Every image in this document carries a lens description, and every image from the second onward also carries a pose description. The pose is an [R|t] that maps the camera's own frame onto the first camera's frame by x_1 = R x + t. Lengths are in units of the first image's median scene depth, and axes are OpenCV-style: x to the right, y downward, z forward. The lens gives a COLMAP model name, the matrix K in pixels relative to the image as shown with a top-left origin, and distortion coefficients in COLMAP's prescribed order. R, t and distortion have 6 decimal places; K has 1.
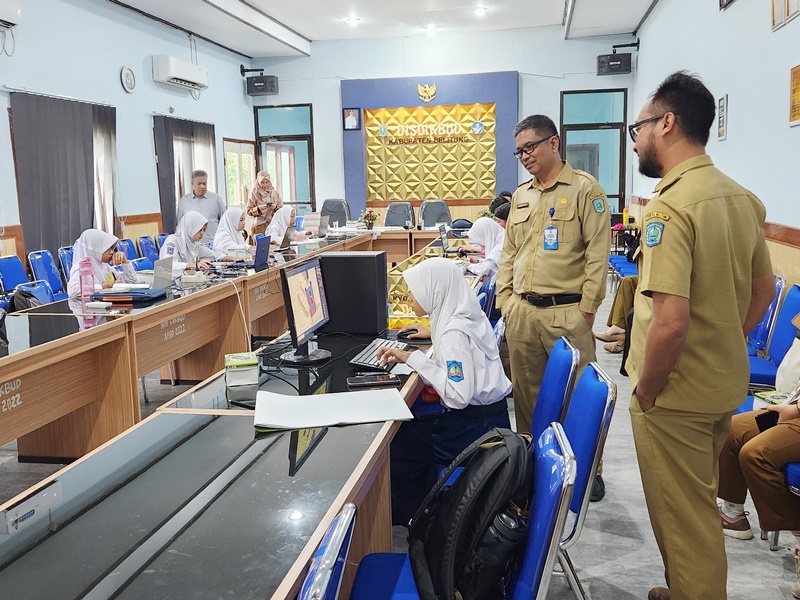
lens RADIAL K [[768.1, 0, 400.0], [0, 768.1, 300.0], [0, 0, 1]] dist [0.002486, 0.008125]
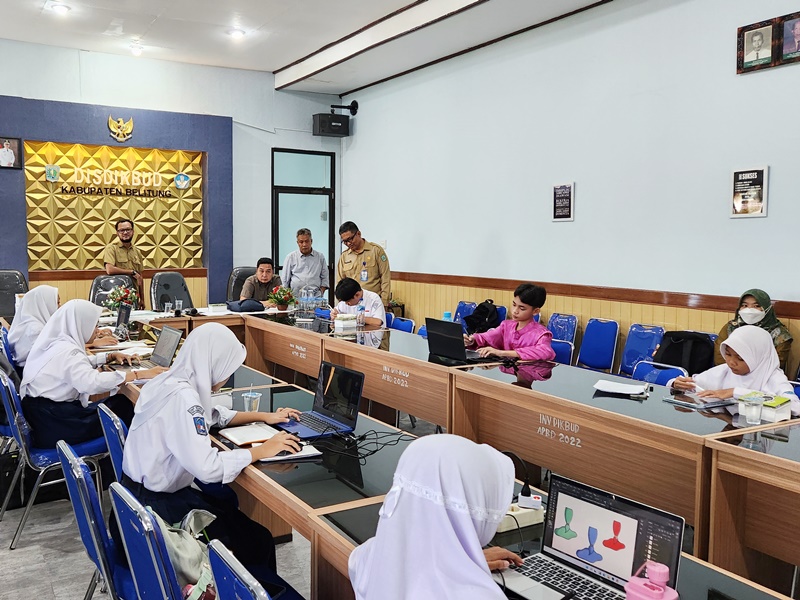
lens RADIAL K [[768.1, 0, 400.0], [0, 768.1, 300.0], [0, 0, 1]] dist [0.002486, 0.008125]
pose [[0.749383, -0.017813, 0.661897, -0.256493], [0.081811, 0.994469, -0.065861, -0.030357], [-0.657063, 0.103505, 0.746696, 0.268589]]
